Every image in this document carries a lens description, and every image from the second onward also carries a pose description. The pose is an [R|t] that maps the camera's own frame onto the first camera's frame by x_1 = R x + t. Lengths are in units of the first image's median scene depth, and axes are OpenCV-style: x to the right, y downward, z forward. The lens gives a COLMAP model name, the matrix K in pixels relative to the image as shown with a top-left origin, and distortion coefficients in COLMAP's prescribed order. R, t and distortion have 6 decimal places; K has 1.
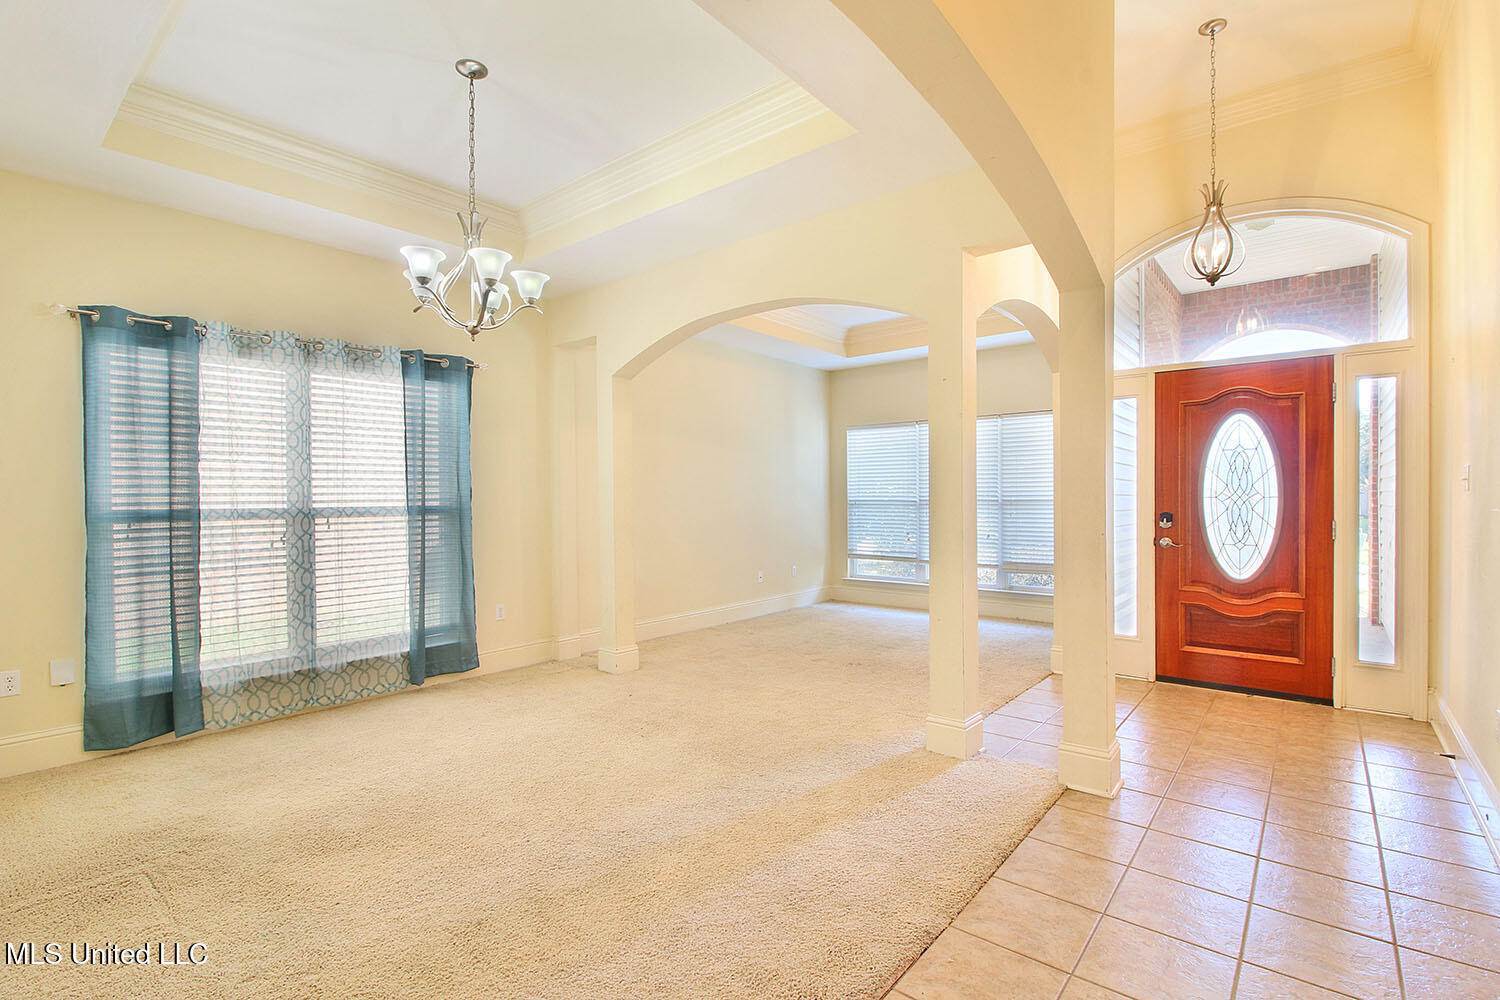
lens RADIAL K [[690.3, 0, 761.0], [0, 690.3, 507.7], [0, 0, 1]] dist [-0.003328, -0.009471]
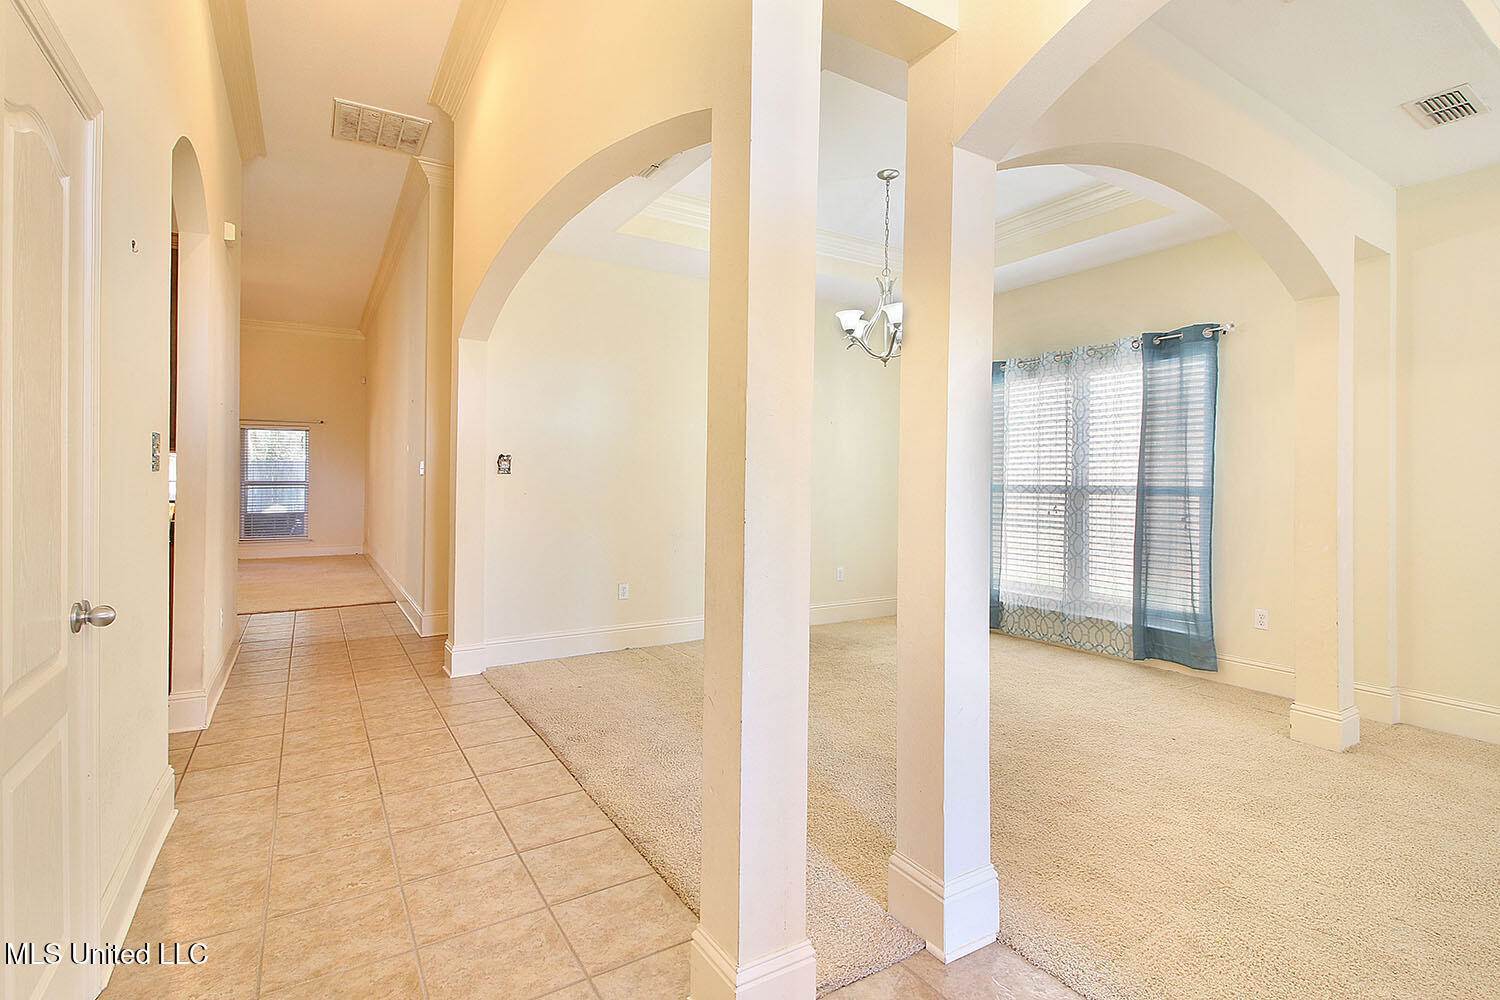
lens RADIAL K [[690.3, 0, 757.8], [0, 690.3, 470.1], [0, 0, 1]] dist [-0.003328, -0.009471]
pose [[-0.309140, -0.001634, -0.951015, 0.680327], [-0.014395, 0.999892, 0.002961, -0.021995], [0.950907, 0.014605, -0.309131, 0.802850]]
